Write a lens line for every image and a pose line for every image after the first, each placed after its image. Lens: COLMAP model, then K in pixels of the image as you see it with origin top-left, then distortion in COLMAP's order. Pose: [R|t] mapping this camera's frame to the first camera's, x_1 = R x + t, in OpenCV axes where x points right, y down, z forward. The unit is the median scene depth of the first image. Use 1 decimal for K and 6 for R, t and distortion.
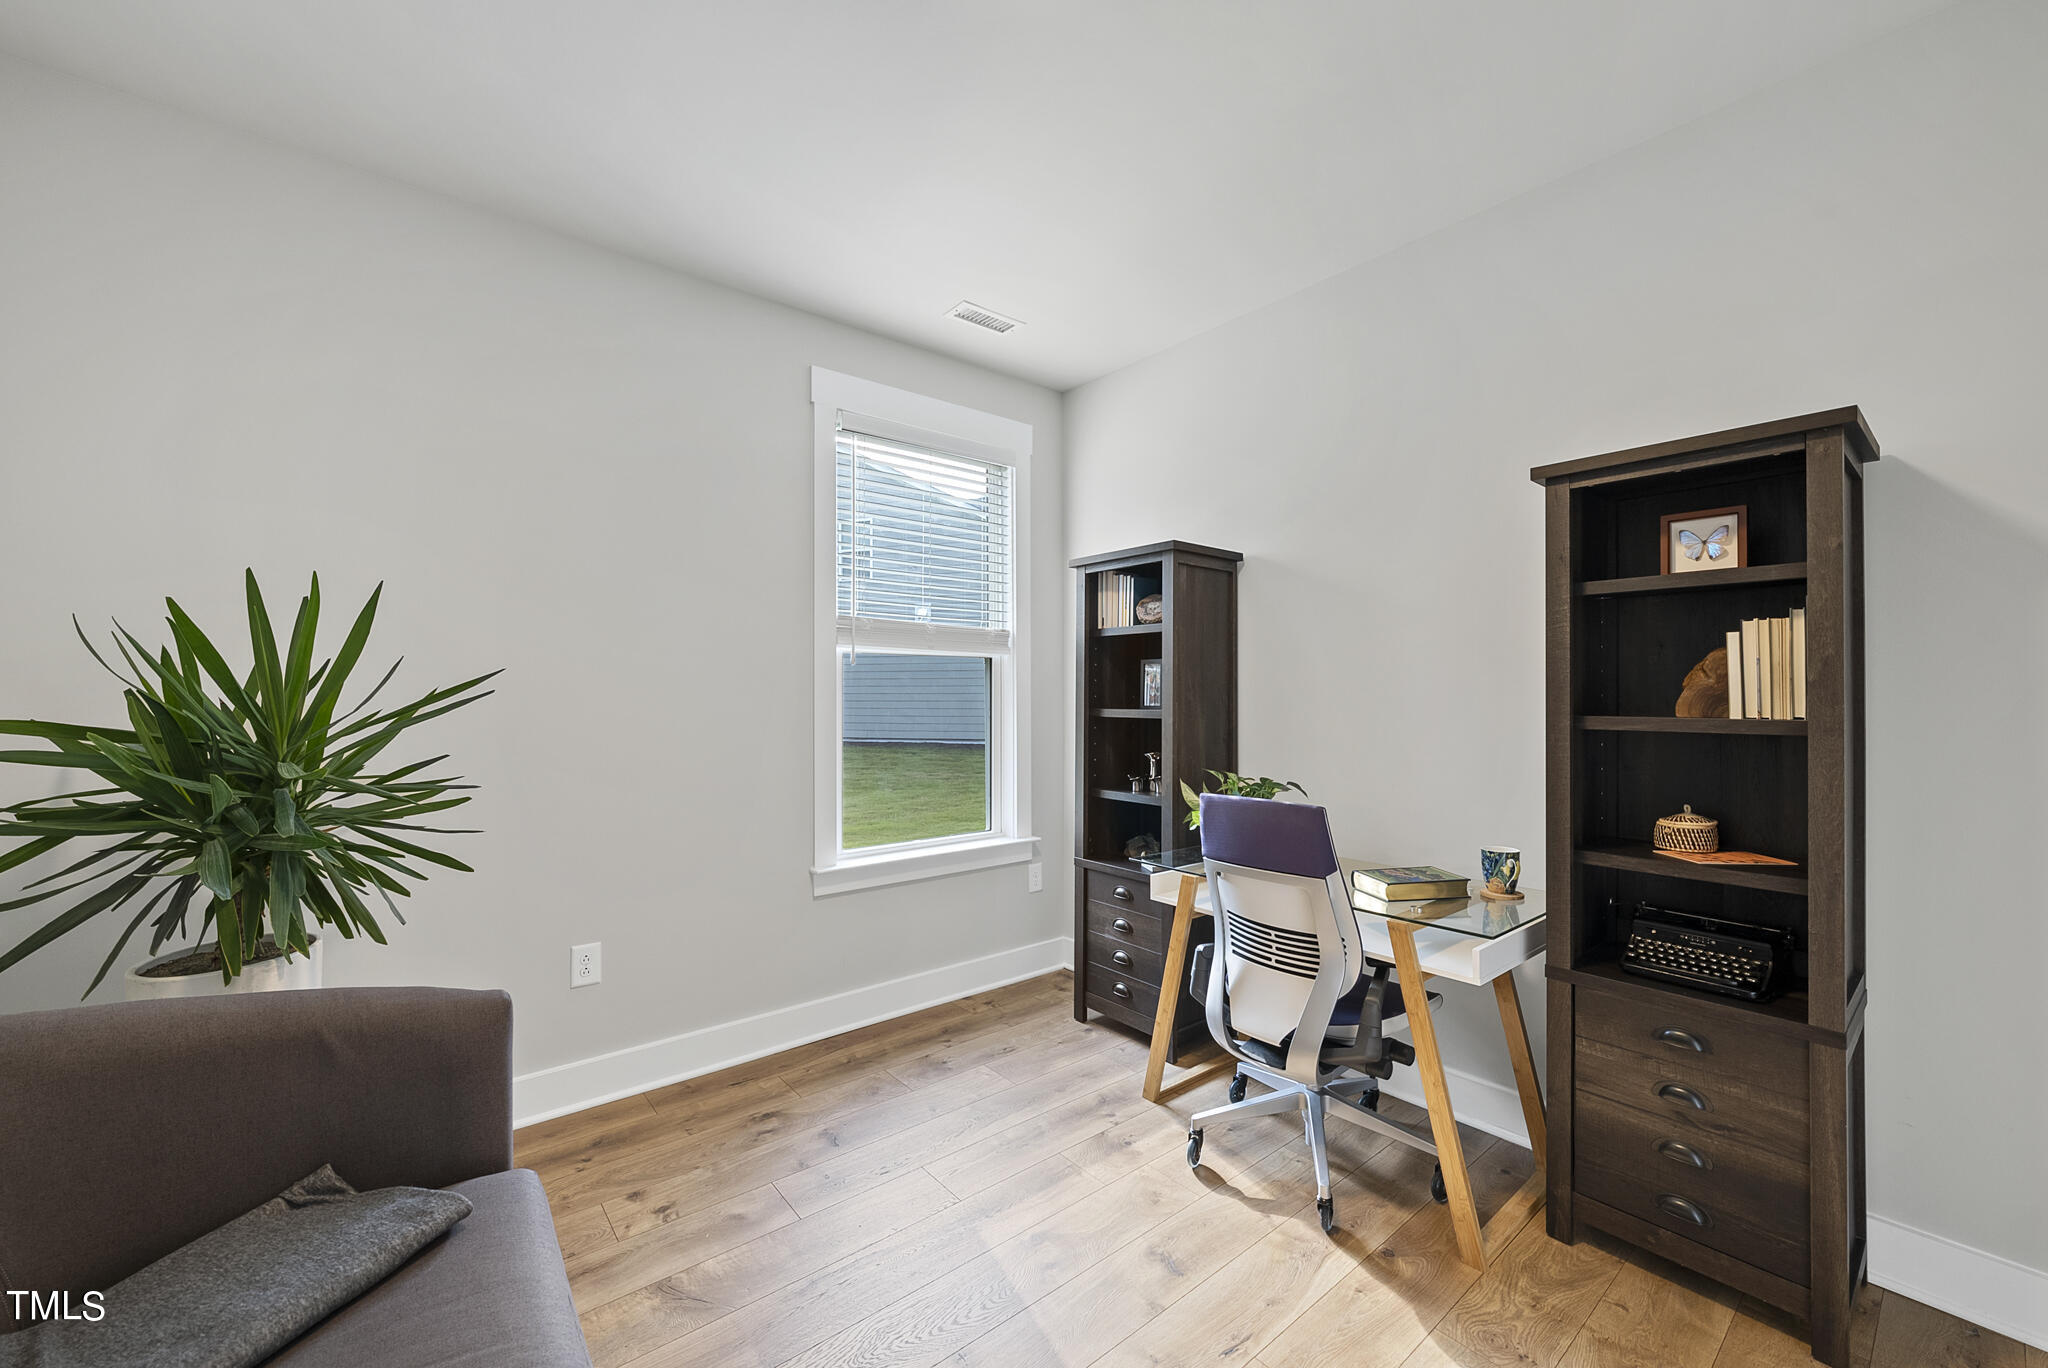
lens RADIAL K [[790.7, 0, 1021.7], [0, 790.7, 692.8], [0, 0, 1]] dist [-0.001928, -0.000033]
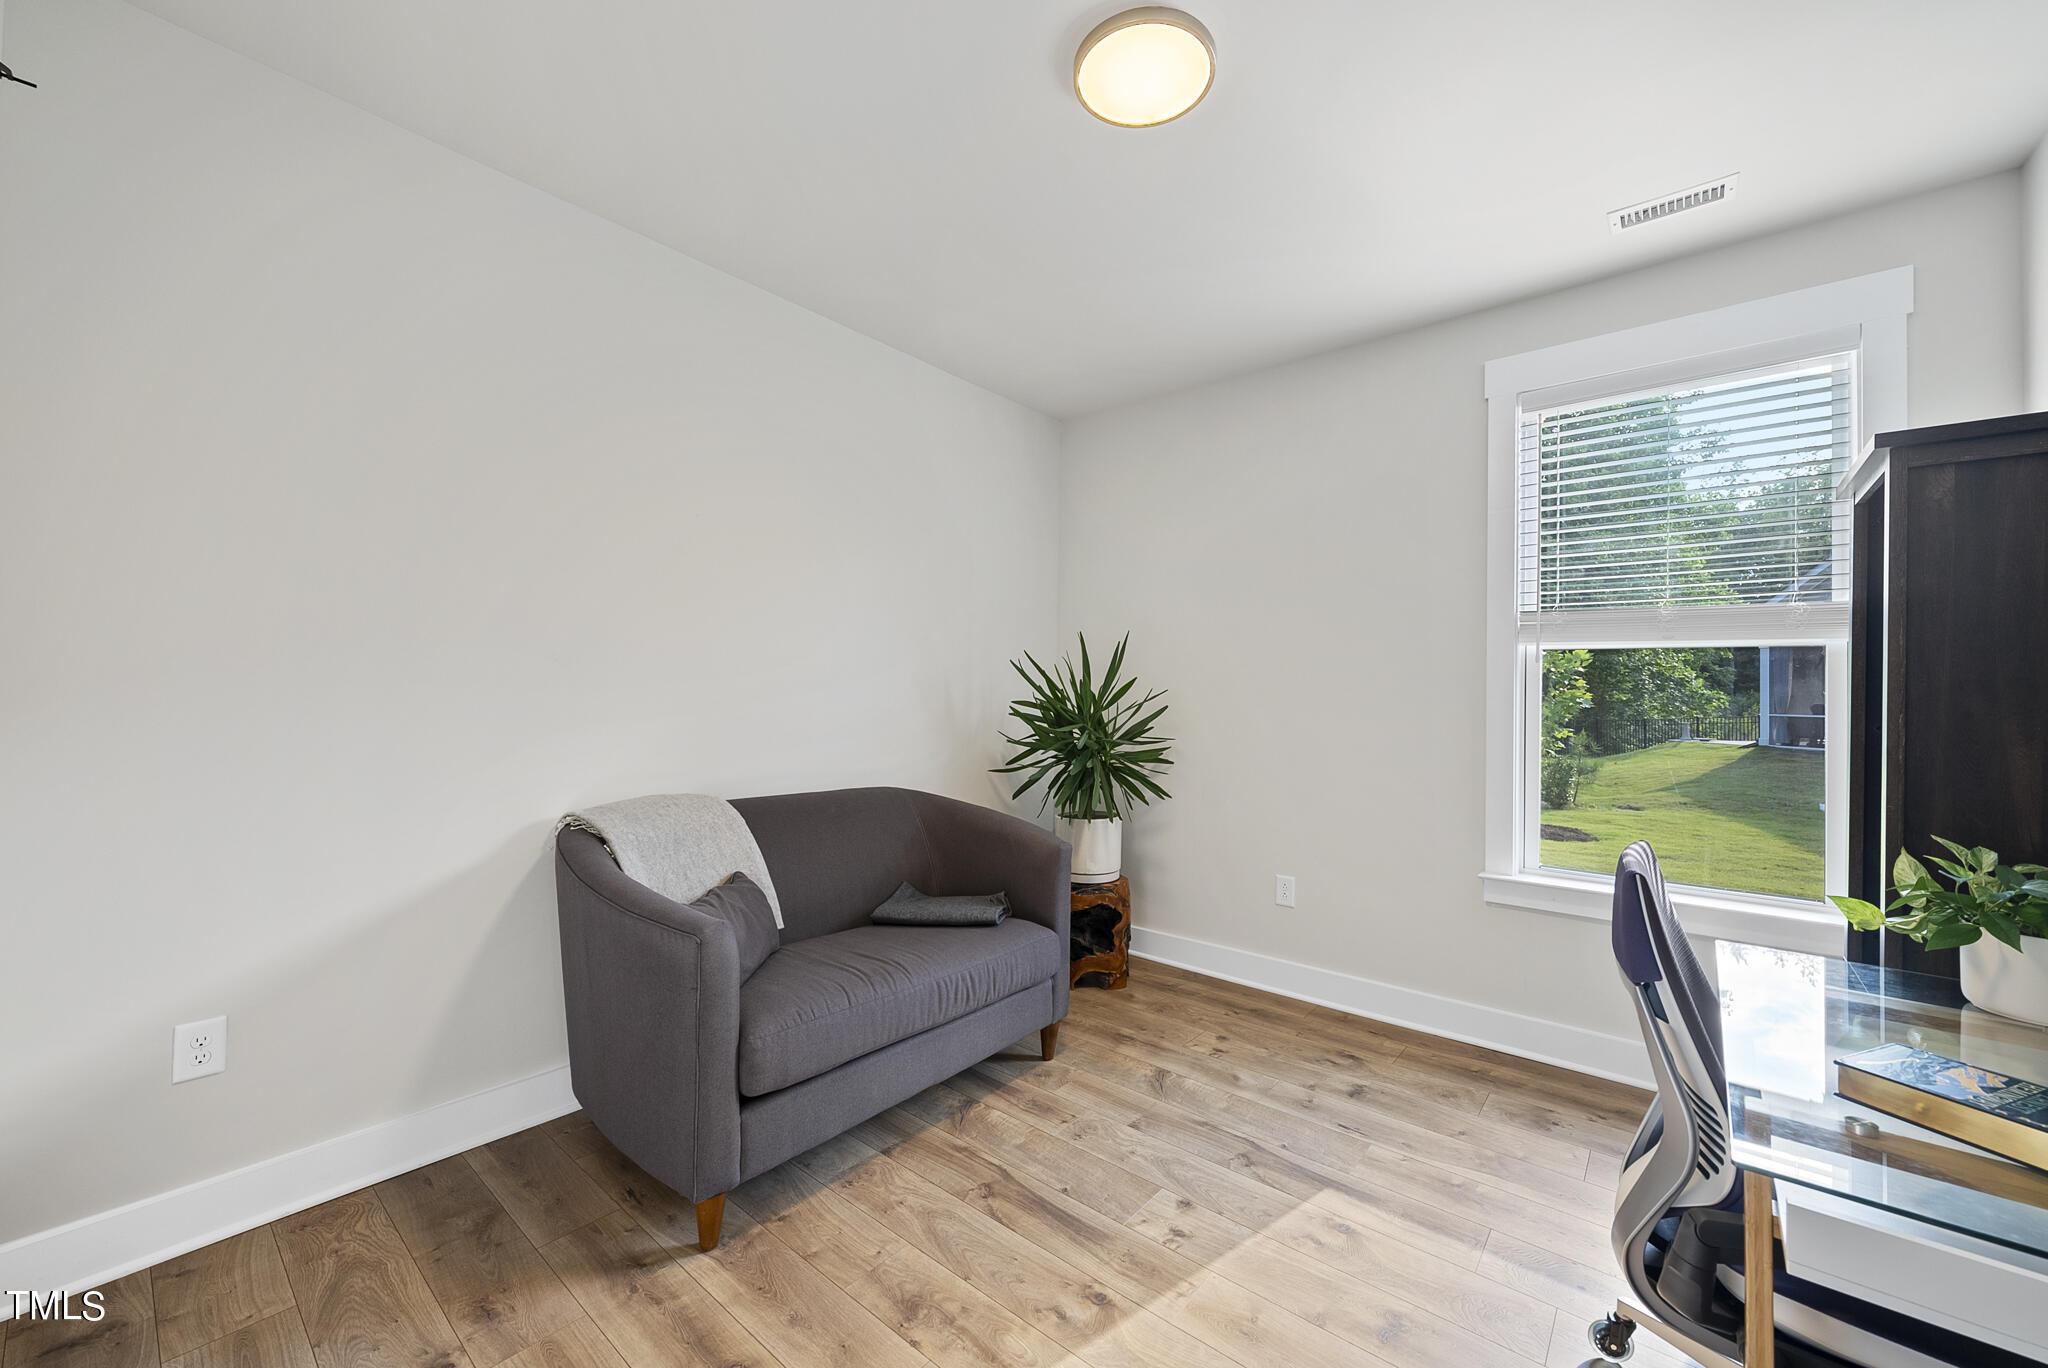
lens RADIAL K [[790.7, 0, 1021.7], [0, 790.7, 692.8], [0, 0, 1]] dist [-0.001928, -0.000033]
pose [[0.188338, 0.012120, -0.982029, 0.765973], [-0.003299, 0.999926, 0.011709, -0.013923], [0.982099, 0.001034, 0.188365, 0.320816]]
